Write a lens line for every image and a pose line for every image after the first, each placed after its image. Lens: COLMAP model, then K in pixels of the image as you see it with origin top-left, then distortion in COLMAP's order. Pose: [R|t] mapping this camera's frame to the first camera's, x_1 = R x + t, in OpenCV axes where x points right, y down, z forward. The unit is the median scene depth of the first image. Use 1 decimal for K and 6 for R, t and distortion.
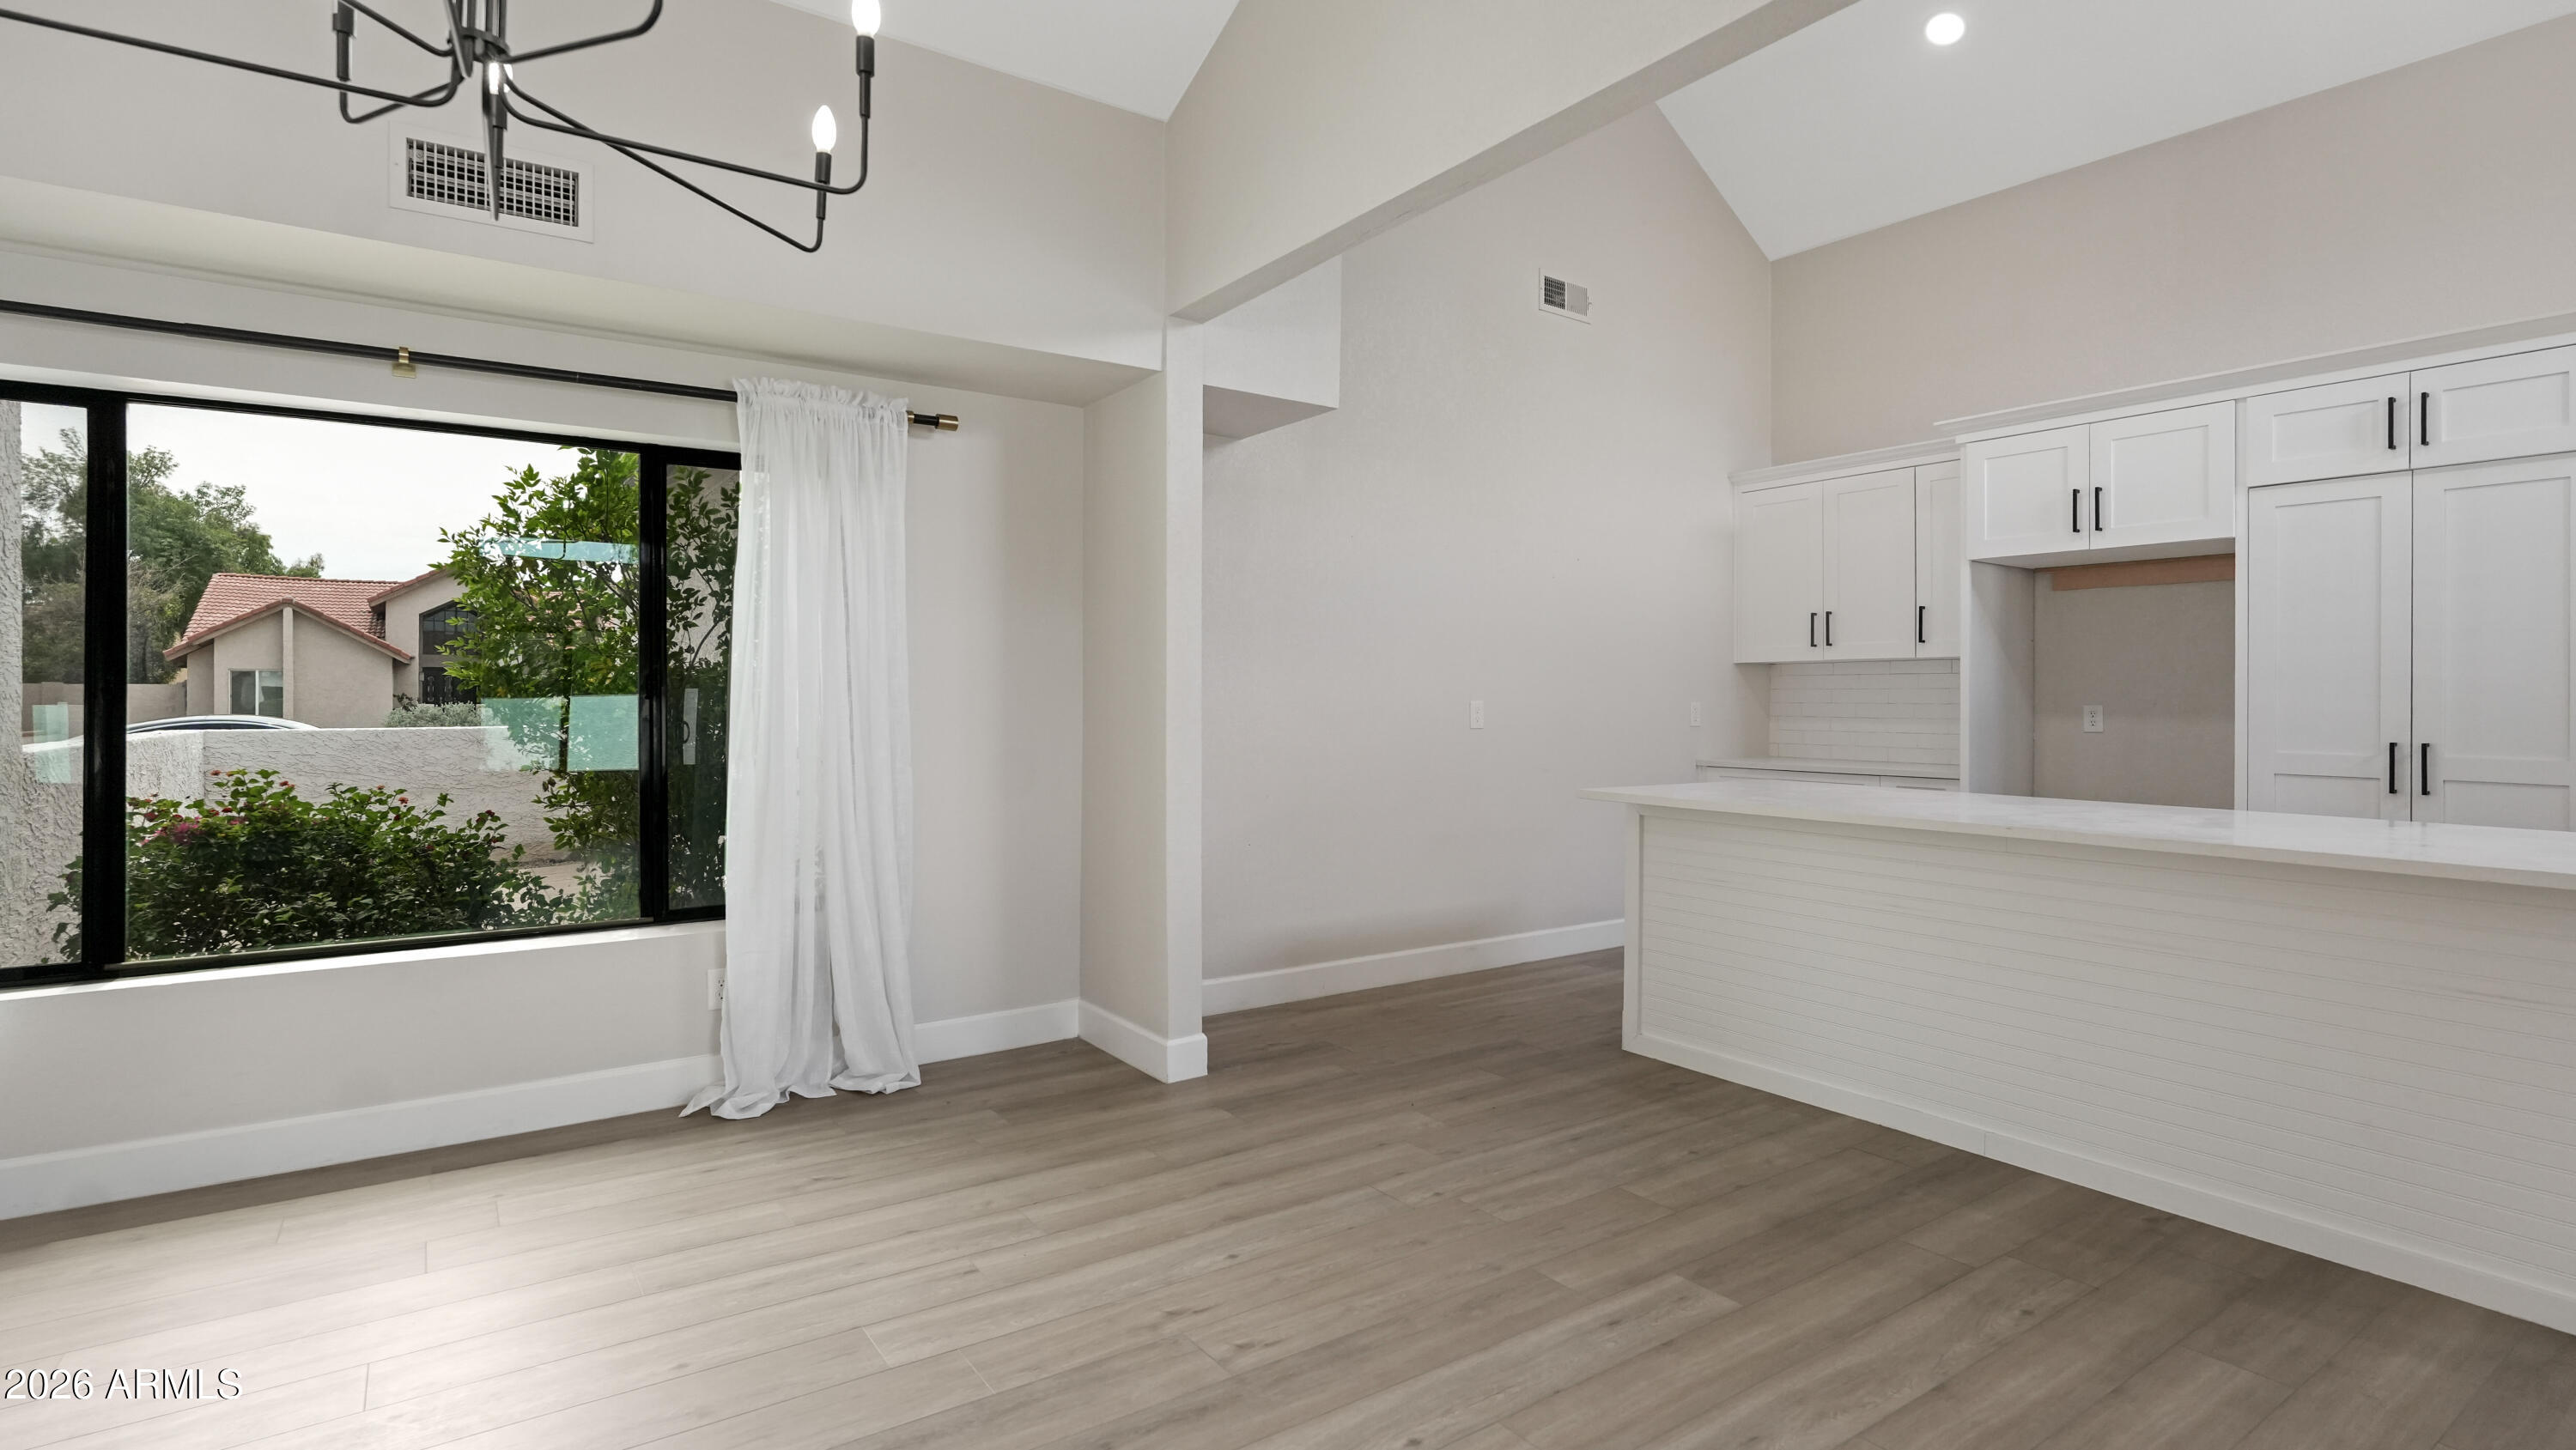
lens RADIAL K [[1204.3, 0, 1275.4], [0, 1204.3, 709.6], [0, 0, 1]] dist [-0.001821, 0.000260]
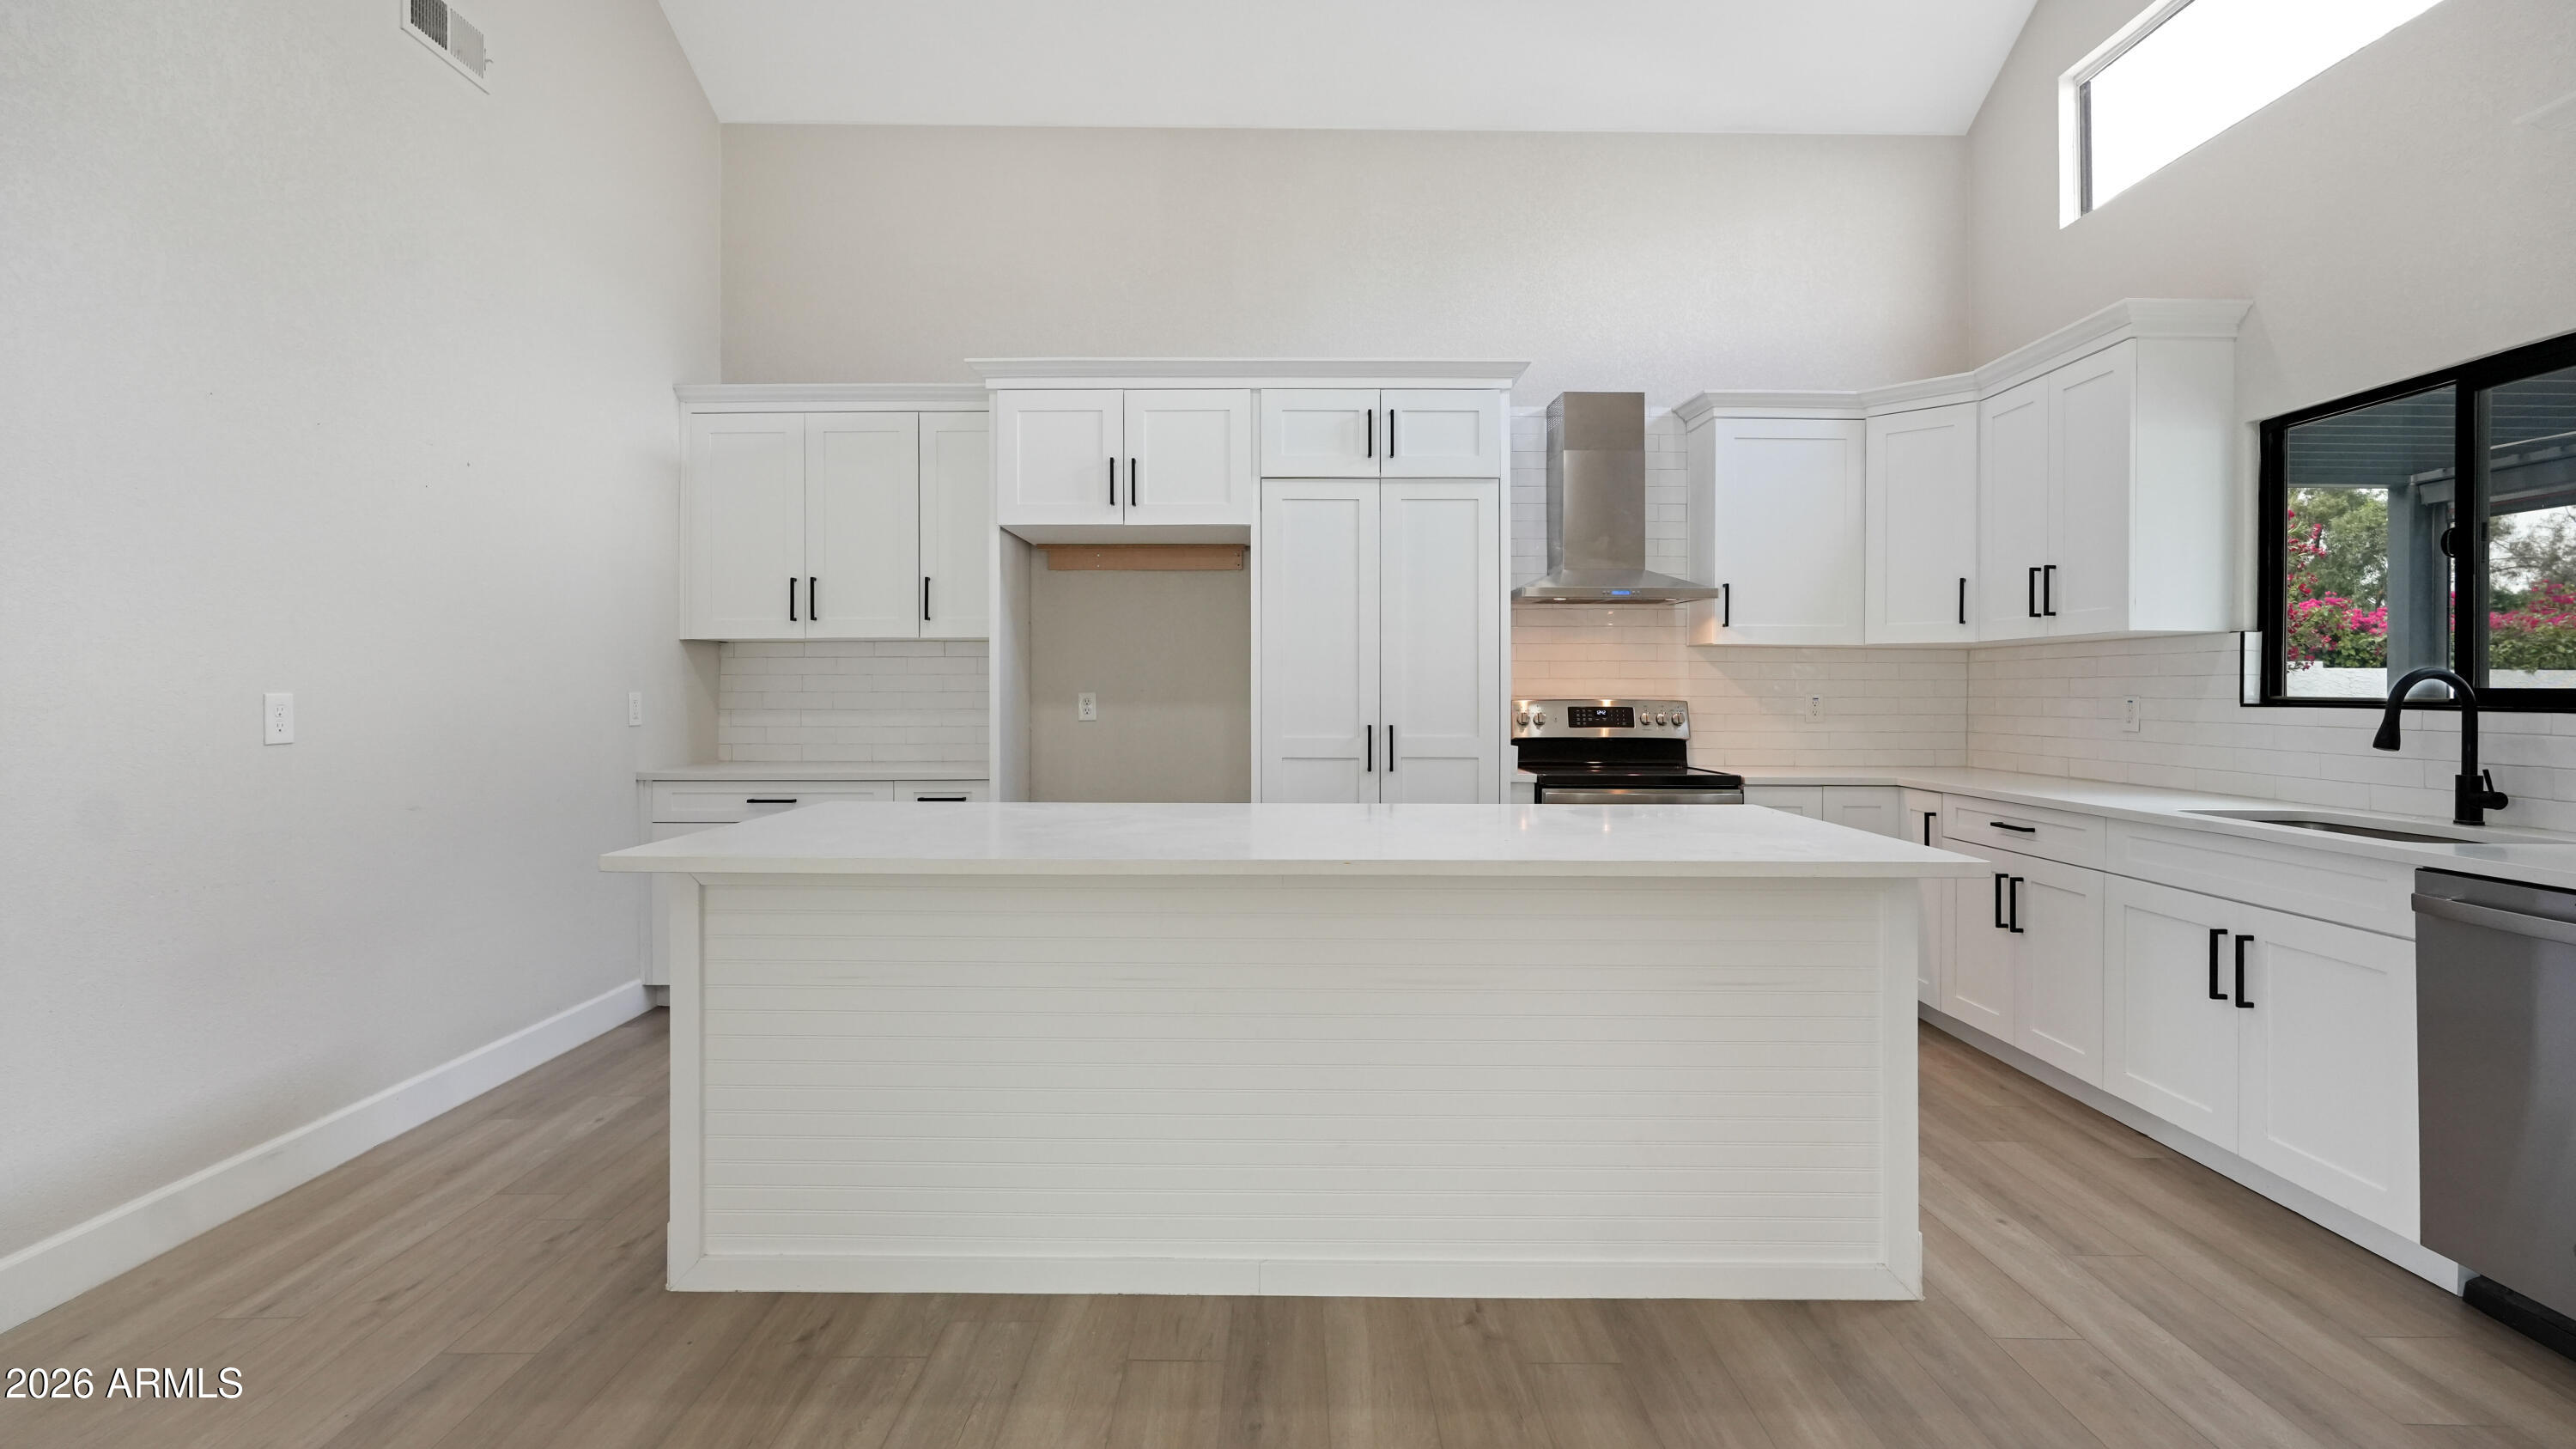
lens RADIAL K [[1193.7, 0, 1269.8], [0, 1193.7, 684.1], [0, 0, 1]] dist [-0.004127, 0.000102]
pose [[0.585008, -0.001777, 0.811026, -0.007333], [0.011063, 0.999922, -0.005790, -0.003862], [-0.810952, 0.012360, 0.584982, 0.406879]]
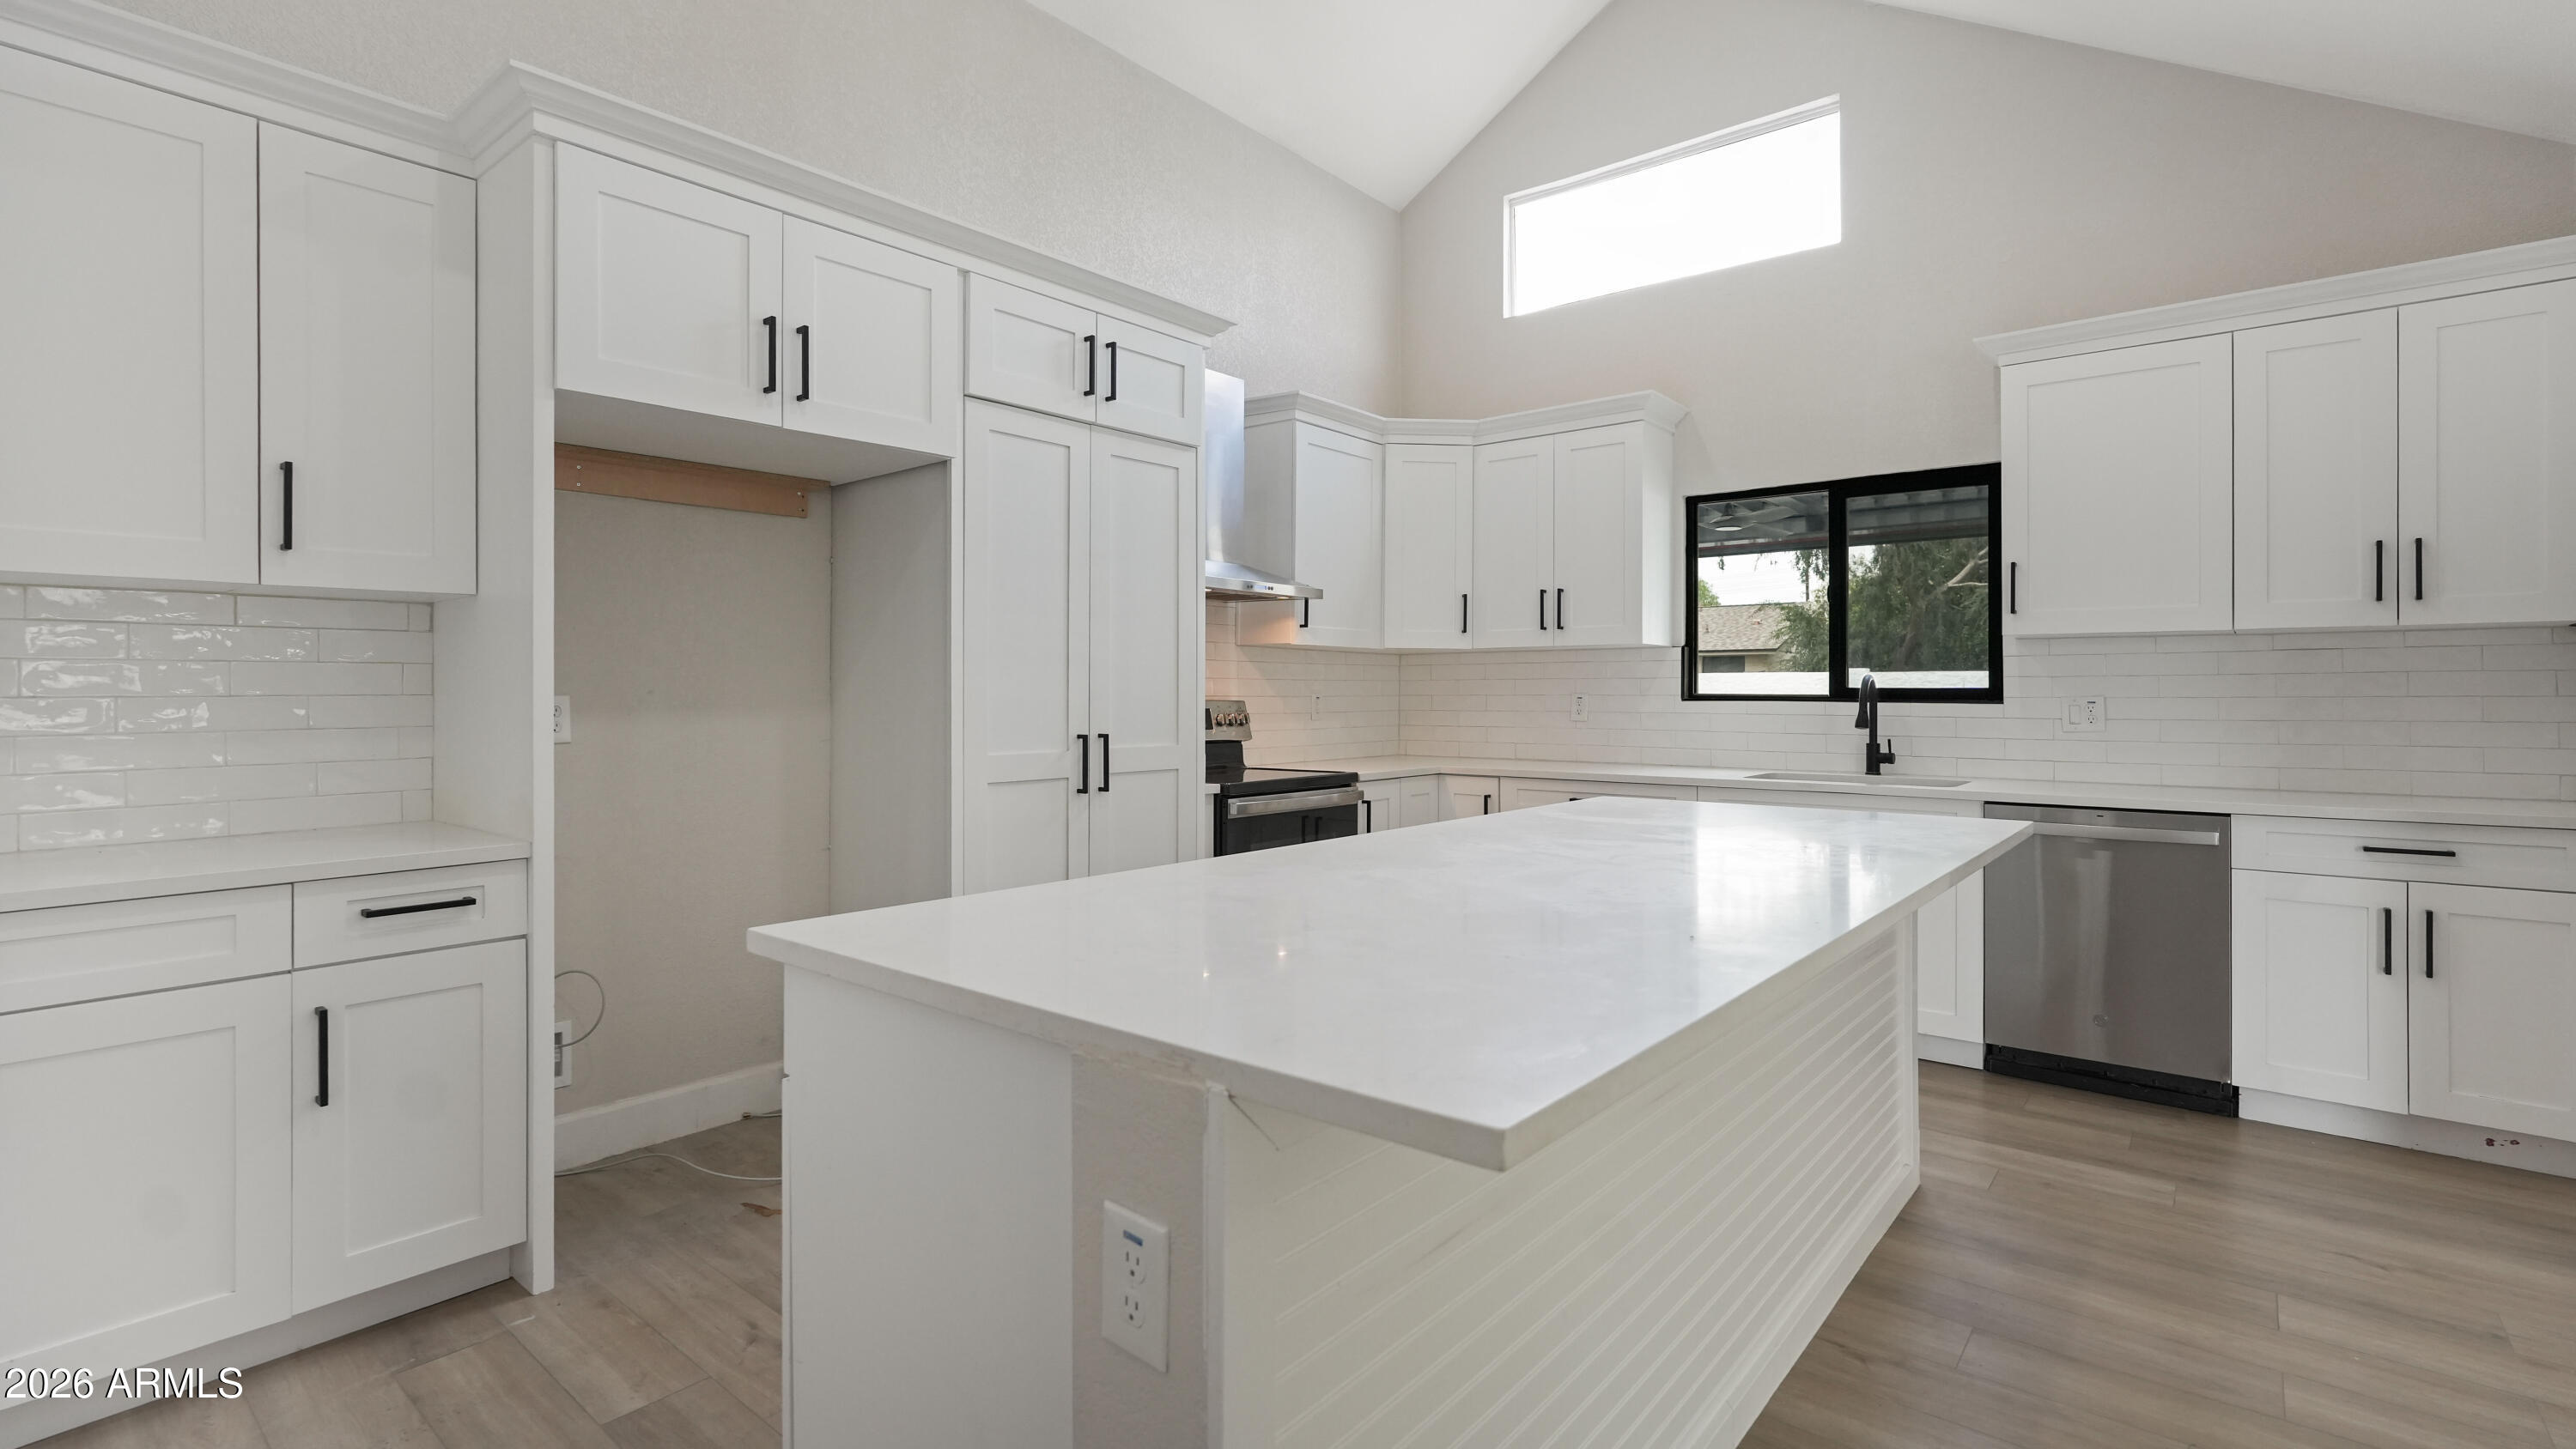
lens RADIAL K [[1193.4, 0, 1269.8], [0, 1193.4, 684.1], [0, 0, 1]] dist [-0.004127, 0.000102]
pose [[-0.273366, -0.002166, 0.961908, 0.062835], [0.009421, 0.999943, 0.004929, -0.010893], [-0.961864, 0.010410, -0.273331, 1.030325]]
